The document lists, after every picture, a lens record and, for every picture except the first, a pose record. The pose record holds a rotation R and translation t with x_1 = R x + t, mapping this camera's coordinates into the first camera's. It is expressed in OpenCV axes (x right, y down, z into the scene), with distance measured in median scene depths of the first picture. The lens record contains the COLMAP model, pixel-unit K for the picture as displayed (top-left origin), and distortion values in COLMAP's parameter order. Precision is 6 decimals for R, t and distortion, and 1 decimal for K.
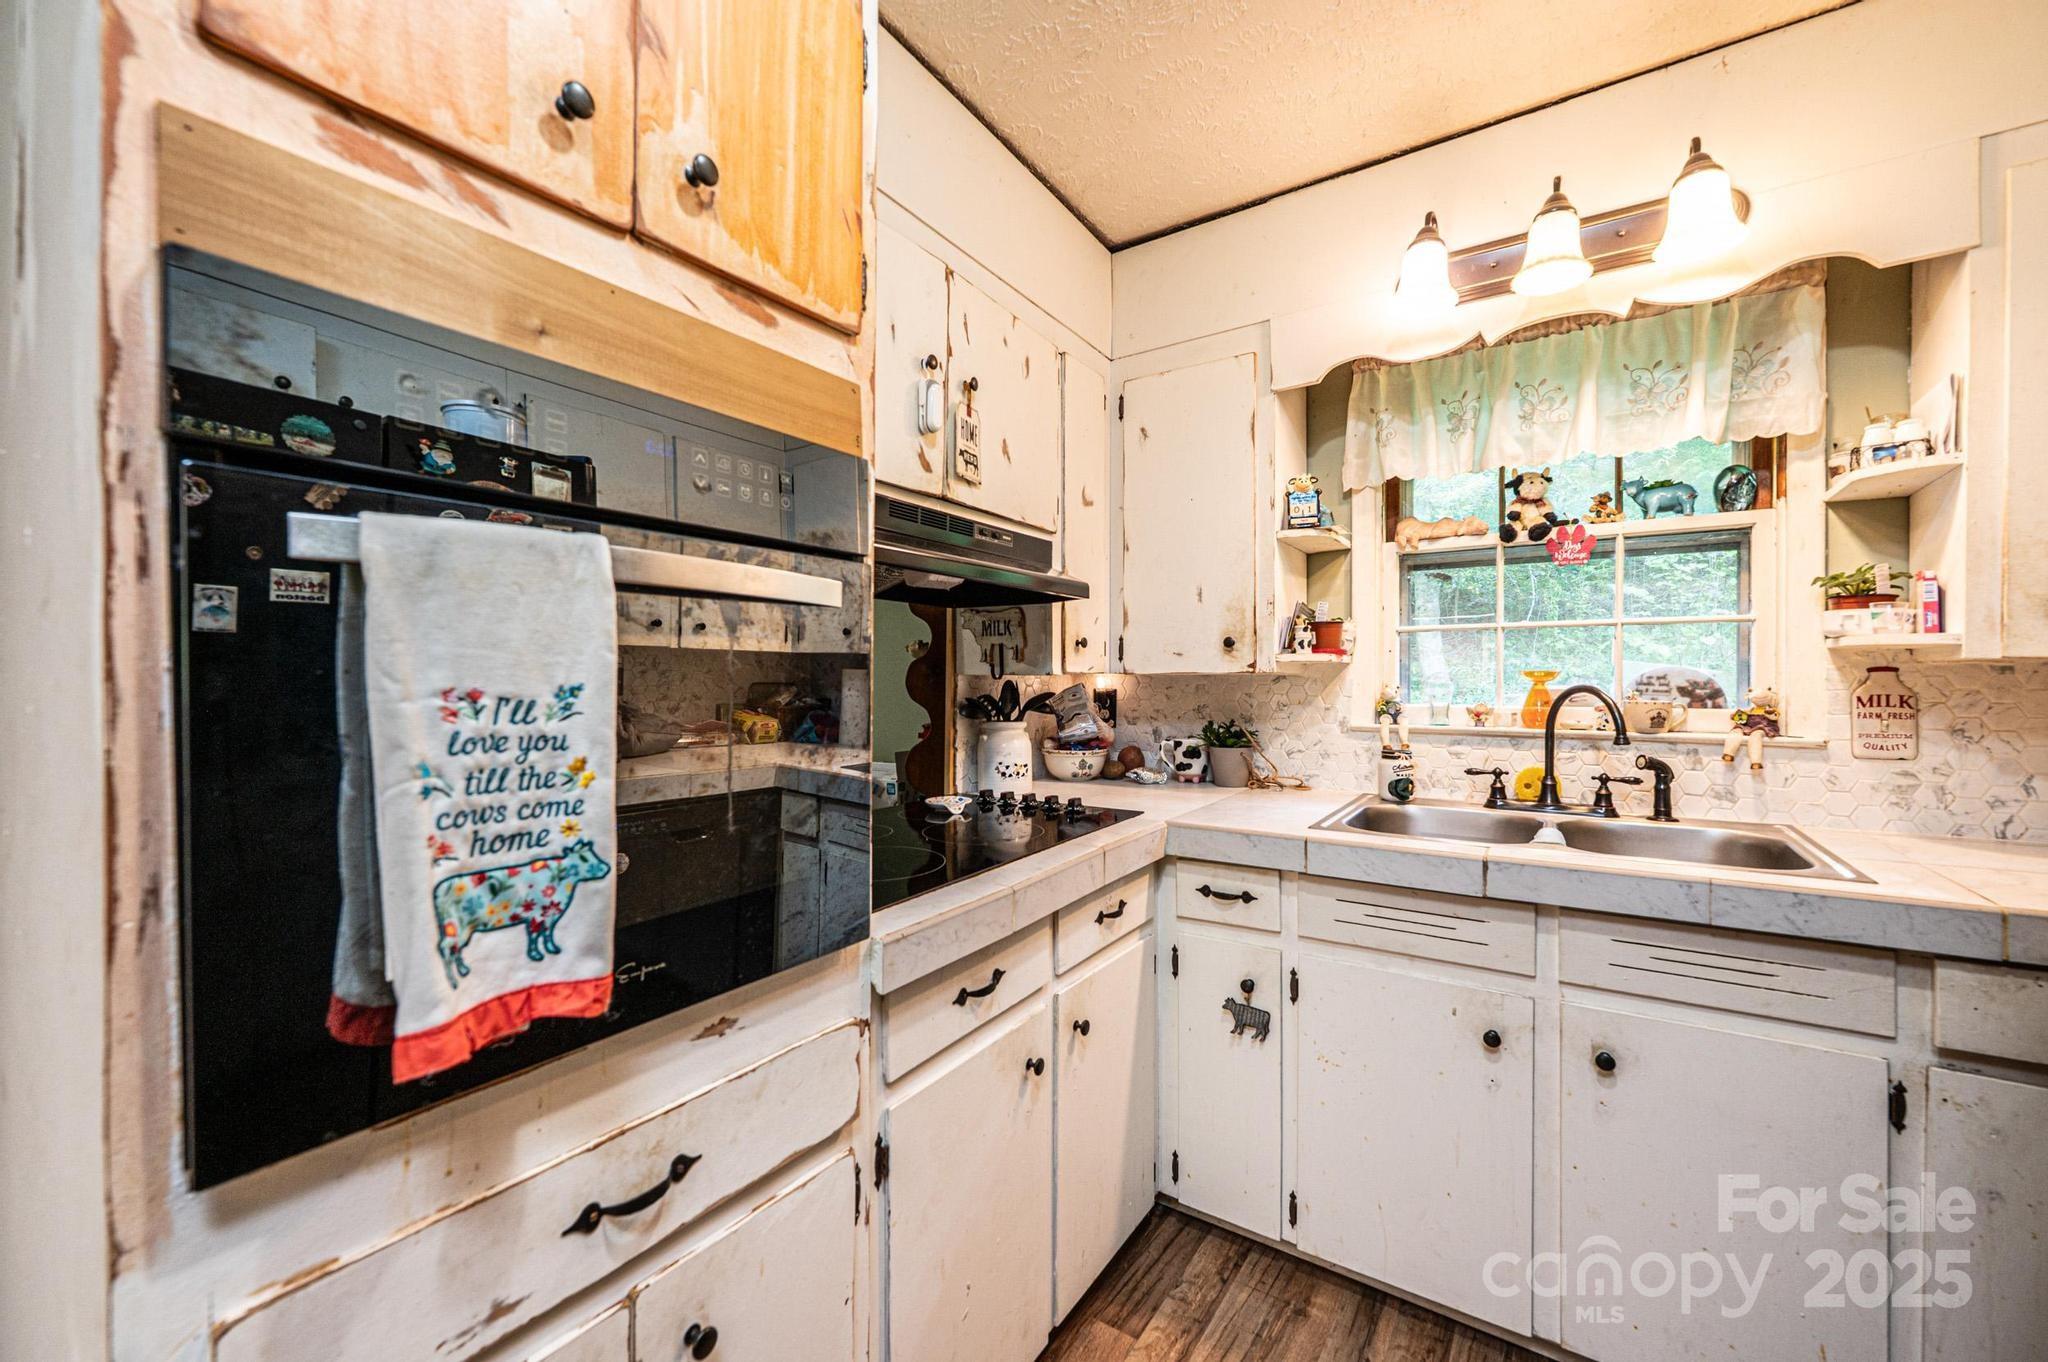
lens RADIAL K [[813.6, 0, 1022.9], [0, 813.6, 679.6], [0, 0, 1]] dist [-0.001111, 0.000202]
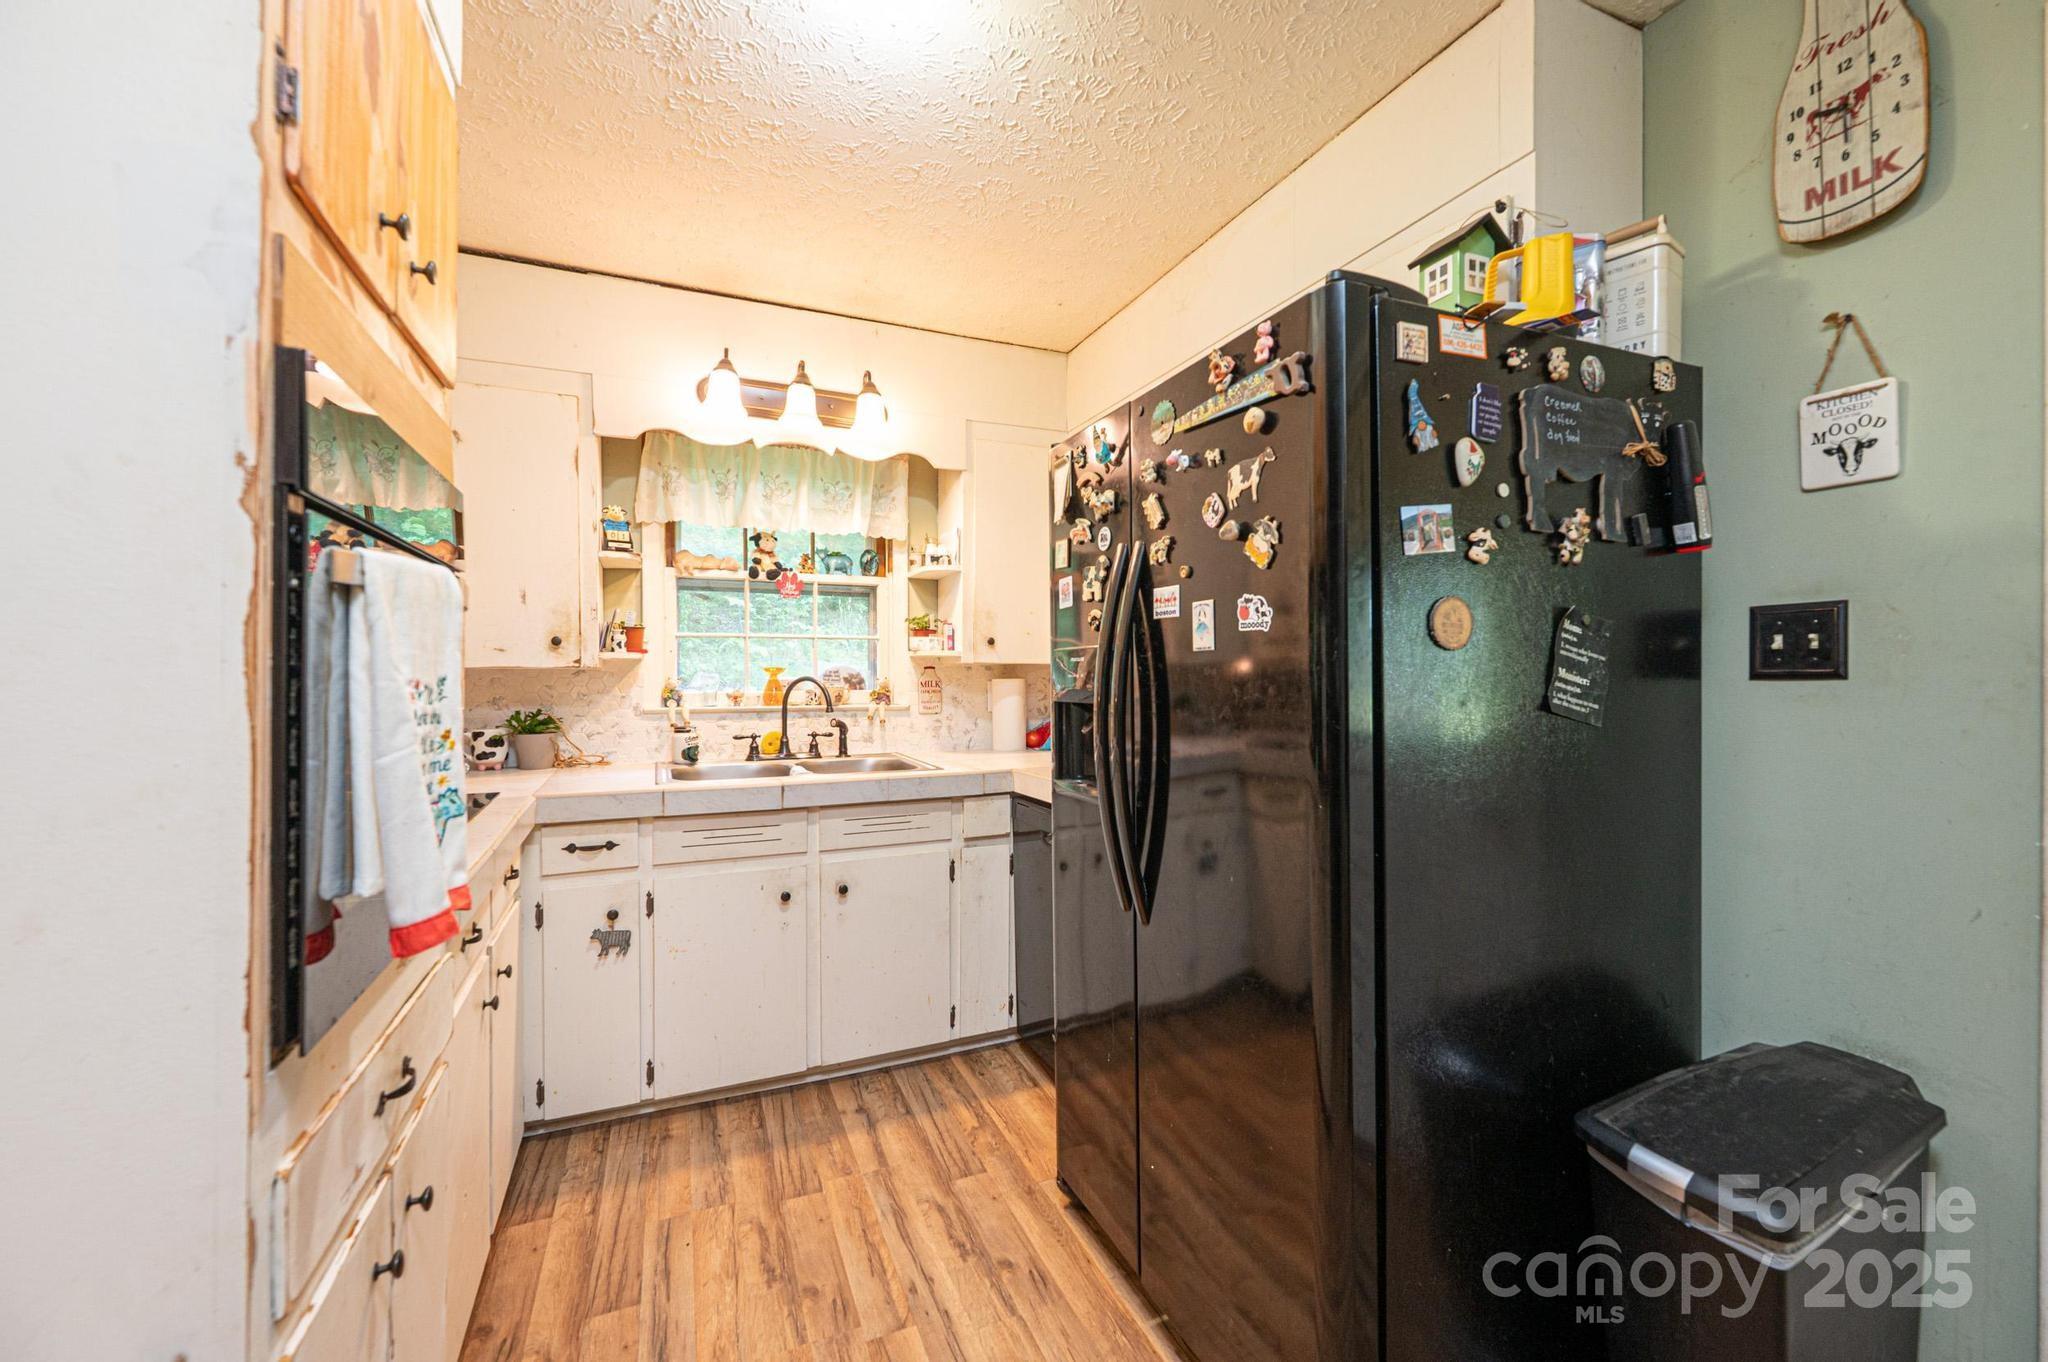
lens RADIAL K [[813.6, 0, 1024.7], [0, 813.6, 678.9], [0, 0, 1]] dist [-0.001111, 0.000202]
pose [[0.524907, -0.005829, 0.851140, -0.436529], [0.000912, 0.999980, 0.006286, 0.001843], [-0.851159, -0.002523, 0.524902, -0.198044]]
